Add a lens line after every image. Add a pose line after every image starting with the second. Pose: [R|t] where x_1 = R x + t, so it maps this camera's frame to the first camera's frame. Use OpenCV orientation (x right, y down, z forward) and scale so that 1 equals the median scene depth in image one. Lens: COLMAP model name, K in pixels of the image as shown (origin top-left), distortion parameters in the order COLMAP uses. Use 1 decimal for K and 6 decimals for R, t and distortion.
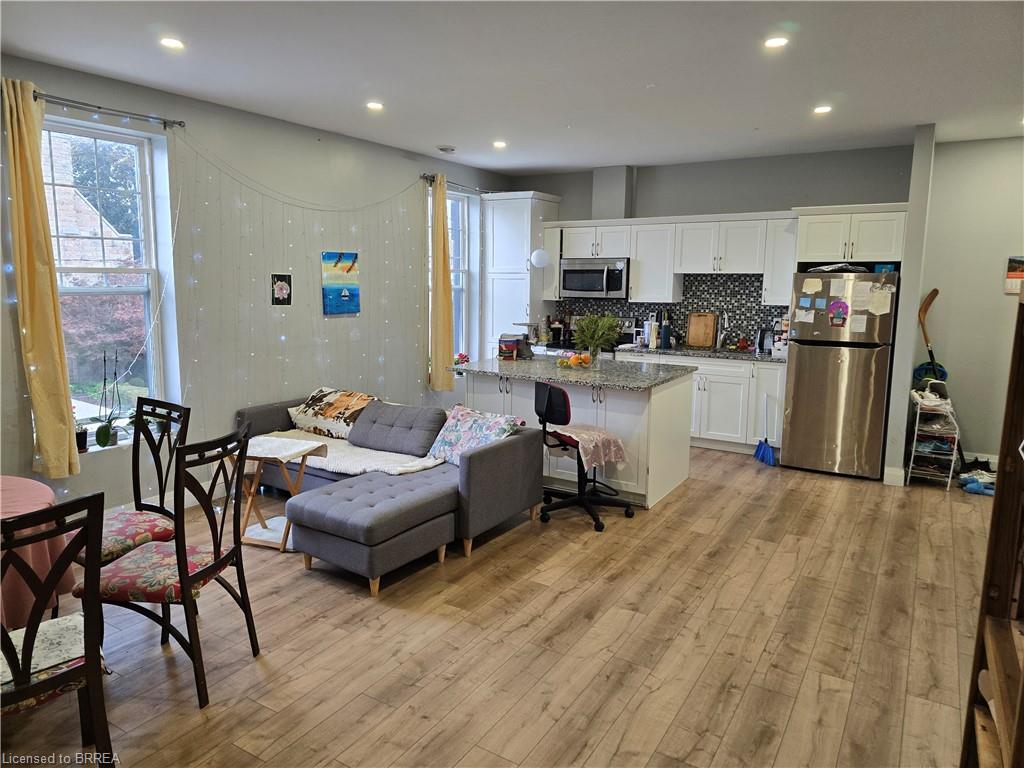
lens RADIAL K [[681.6, 0, 508.1], [0, 681.6, 379.2], [0, 0, 1]] dist [0.061544, -0.044508]
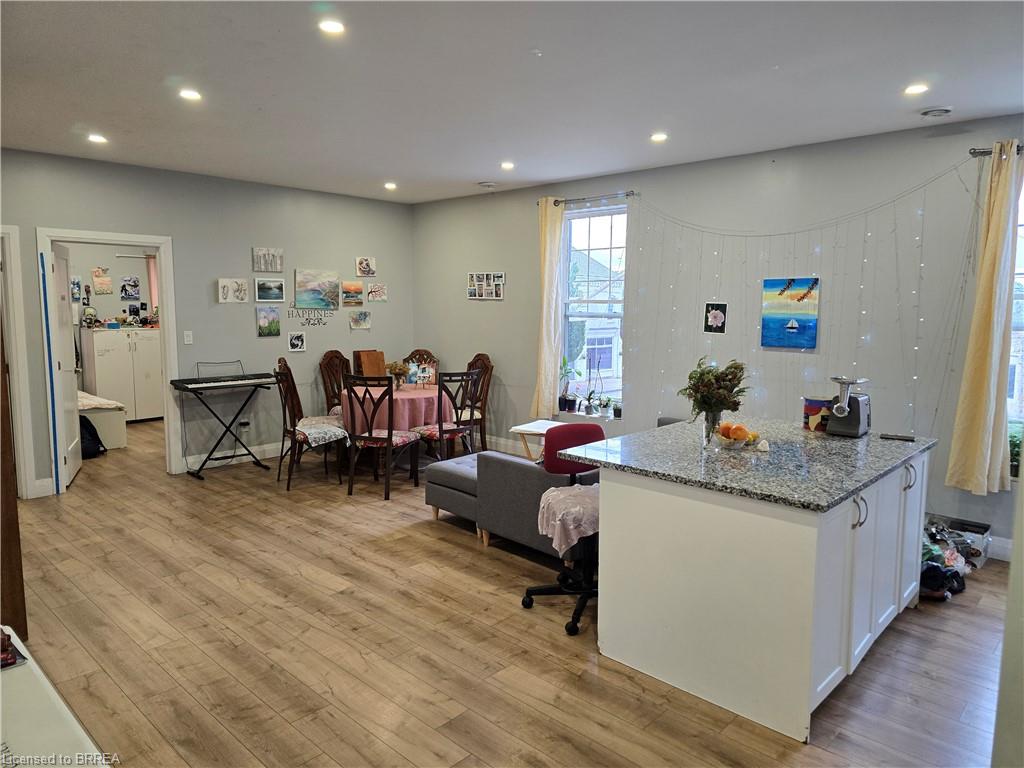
lens RADIAL K [[681.6, 0, 519.4], [0, 681.6, 387.2], [0, 0, 1]] dist [0.061544, -0.044508]
pose [[-0.191528, 0.111930, -0.975084, 0.709388], [-0.158987, 0.976817, 0.143357, -0.120093], [0.968525, 0.182483, -0.169293, 0.841014]]
